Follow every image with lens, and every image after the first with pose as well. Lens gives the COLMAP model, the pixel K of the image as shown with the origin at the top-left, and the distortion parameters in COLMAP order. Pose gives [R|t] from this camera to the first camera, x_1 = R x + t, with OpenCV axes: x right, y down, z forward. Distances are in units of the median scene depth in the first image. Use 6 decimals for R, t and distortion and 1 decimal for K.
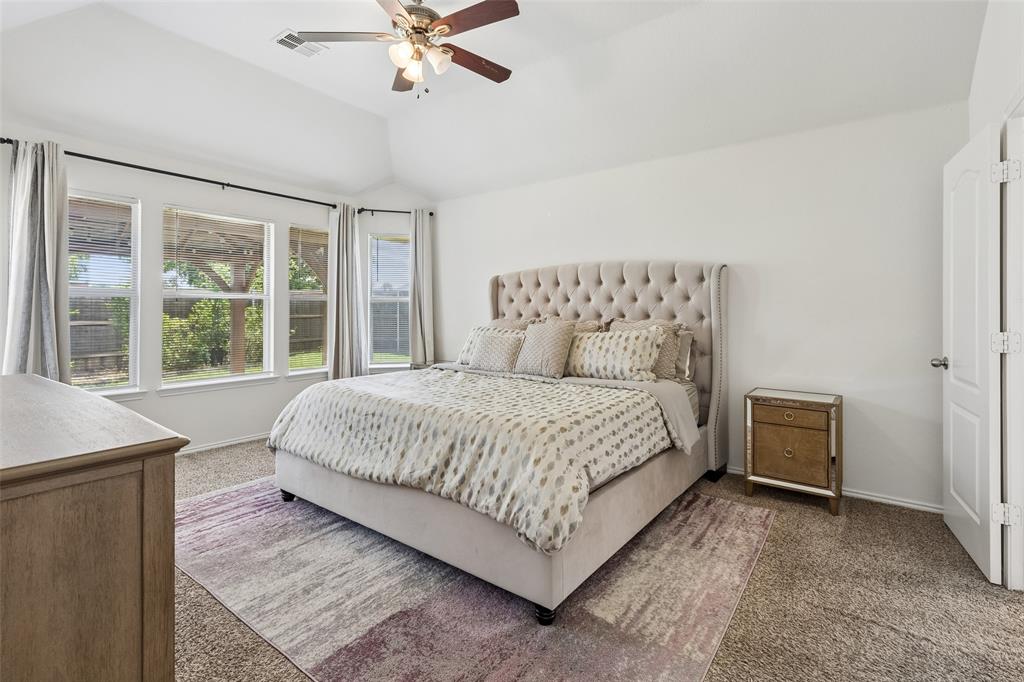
lens RADIAL K [[473.6, 0, 509.2], [0, 473.6, 306.4], [0, 0, 1]] dist [0.007056, -0.000516]
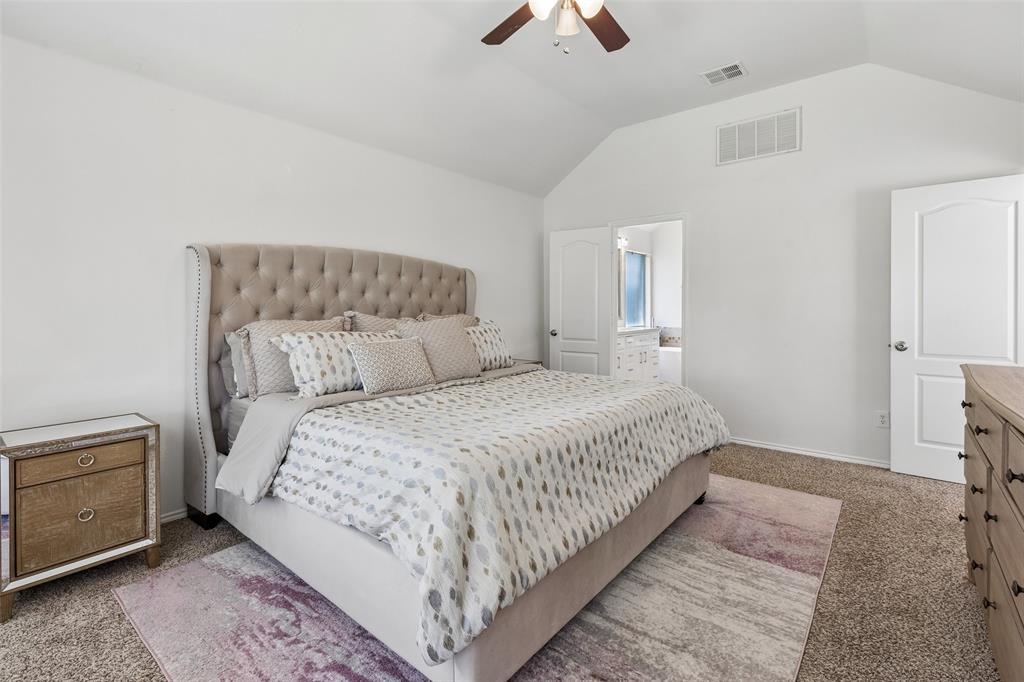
lens RADIAL K [[473.6, 0, 535.6], [0, 473.6, 314.0], [0, 0, 1]] dist [0.007056, -0.000516]
pose [[0.008309, -0.016637, 0.999827, -1.109896], [-0.005935, 0.999843, 0.016687, 0.010743], [-0.999948, -0.006073, 0.008209, 1.139959]]
